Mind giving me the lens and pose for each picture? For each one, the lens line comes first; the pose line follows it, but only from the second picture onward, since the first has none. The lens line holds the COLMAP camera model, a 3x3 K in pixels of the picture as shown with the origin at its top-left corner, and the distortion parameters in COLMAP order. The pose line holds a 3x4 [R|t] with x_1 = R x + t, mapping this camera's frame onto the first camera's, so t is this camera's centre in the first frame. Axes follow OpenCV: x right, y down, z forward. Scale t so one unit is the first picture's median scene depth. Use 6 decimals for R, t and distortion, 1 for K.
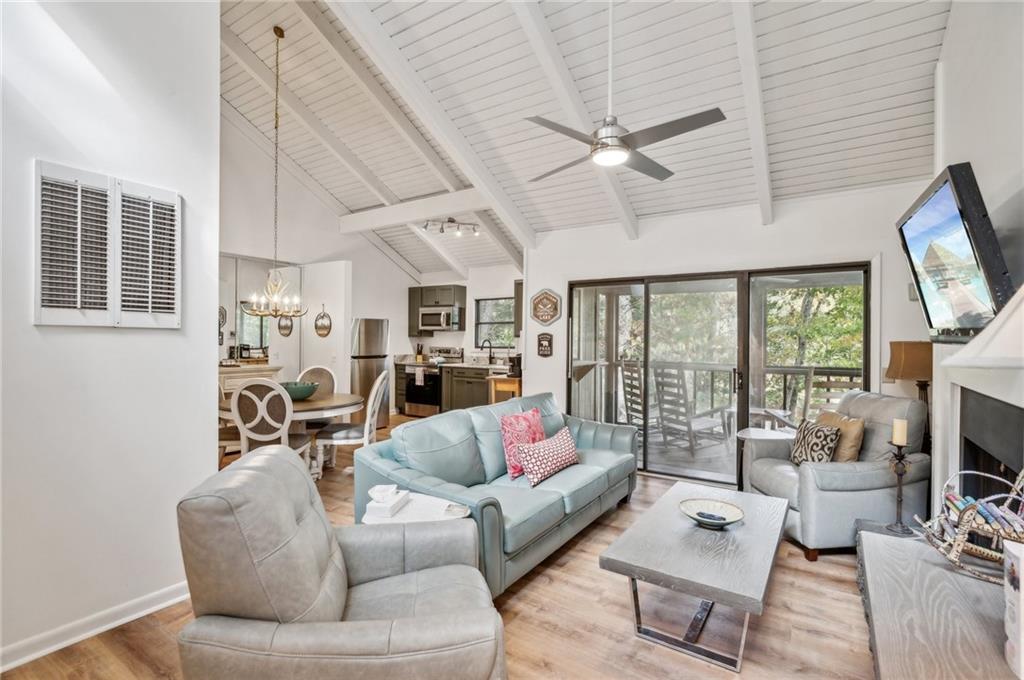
lens RADIAL K [[476.6, 0, 512.0], [0, 476.6, 340.0], [0, 0, 1]] dist [0.001826, 0.000100]
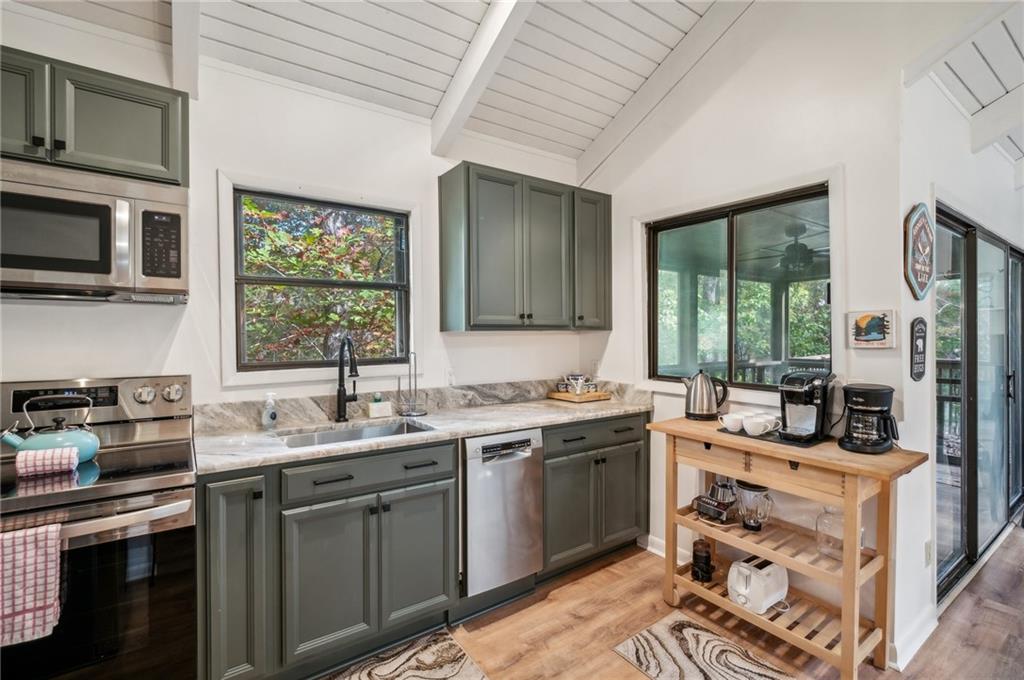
lens RADIAL K [[472.6, 0, 512.0], [0, 472.6, 340.0], [0, 0, 1]] dist [-0.000473, 0.000202]
pose [[0.360120, -0.019410, 0.932704, -0.278703], [0.006410, 0.999811, 0.018332, -0.004147], [-0.932884, -0.000623, 0.360176, 0.792770]]
